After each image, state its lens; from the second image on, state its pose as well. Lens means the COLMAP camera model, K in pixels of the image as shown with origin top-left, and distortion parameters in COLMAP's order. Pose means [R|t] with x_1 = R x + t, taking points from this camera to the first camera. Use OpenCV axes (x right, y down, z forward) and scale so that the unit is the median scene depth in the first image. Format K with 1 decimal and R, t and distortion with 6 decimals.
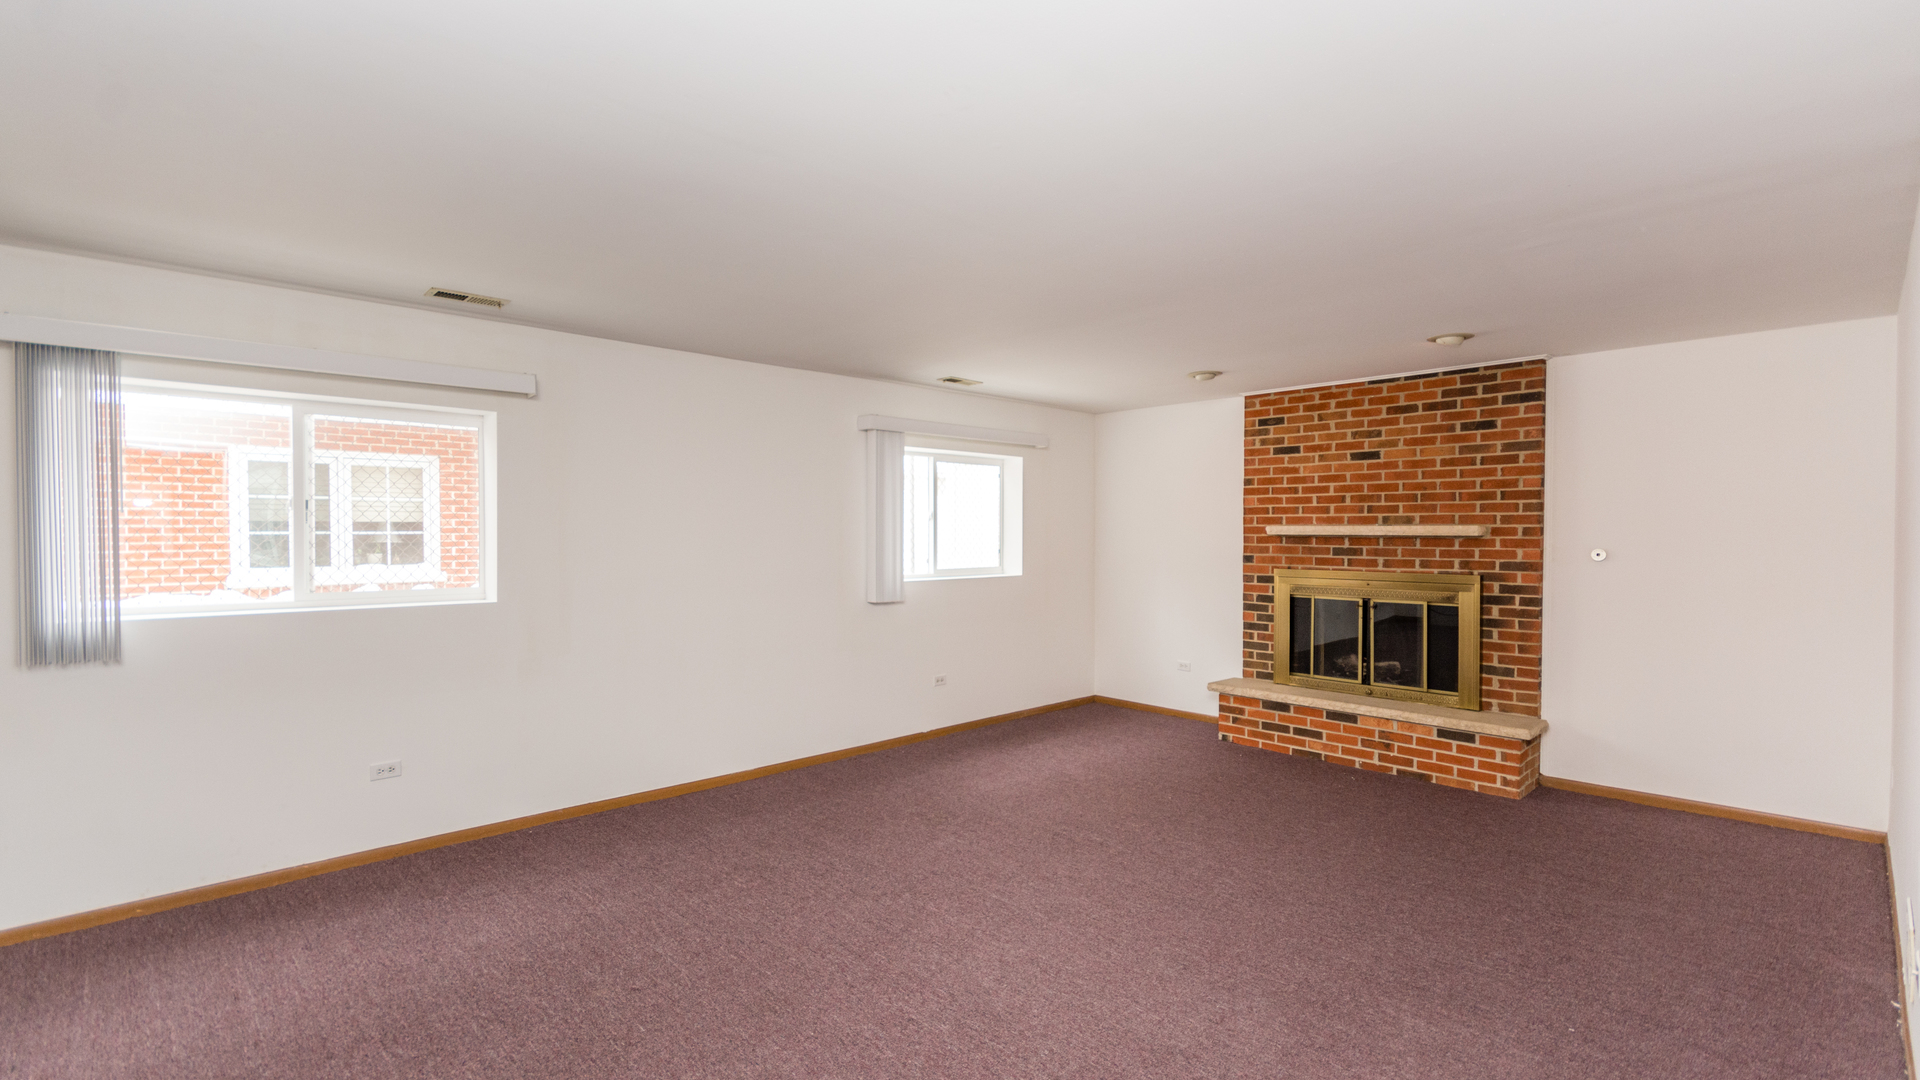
lens RADIAL K [[867.9, 0, 951.9], [0, 867.9, 540.4], [0, 0, 1]] dist [0.005571, -0.002128]
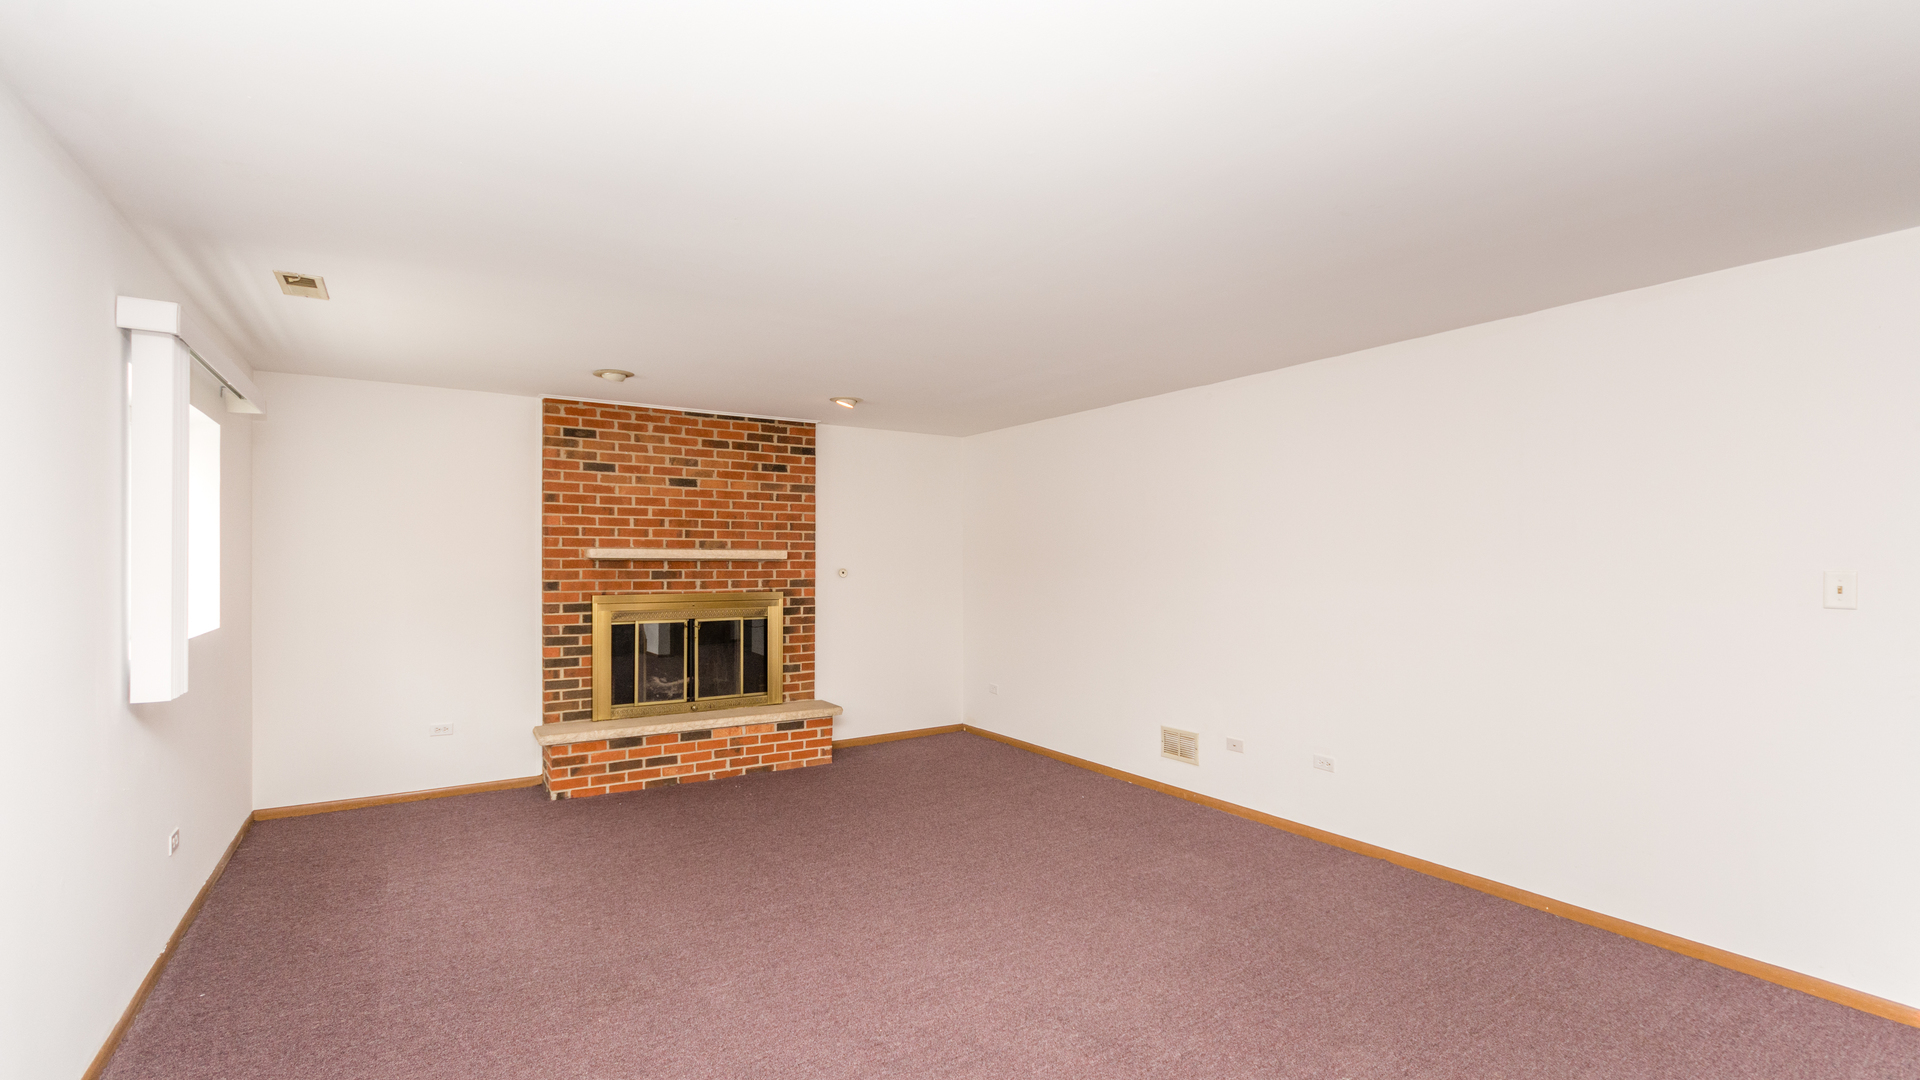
lens RADIAL K [[867.9, 0, 952.9], [0, 867.9, 551.2], [0, 0, 1]] dist [0.005571, -0.002128]
pose [[0.169498, 0.004663, 0.985519, -0.496302], [0.004451, 0.999975, -0.005497, -0.007796], [-0.985520, 0.005318, 0.169473, 0.505129]]
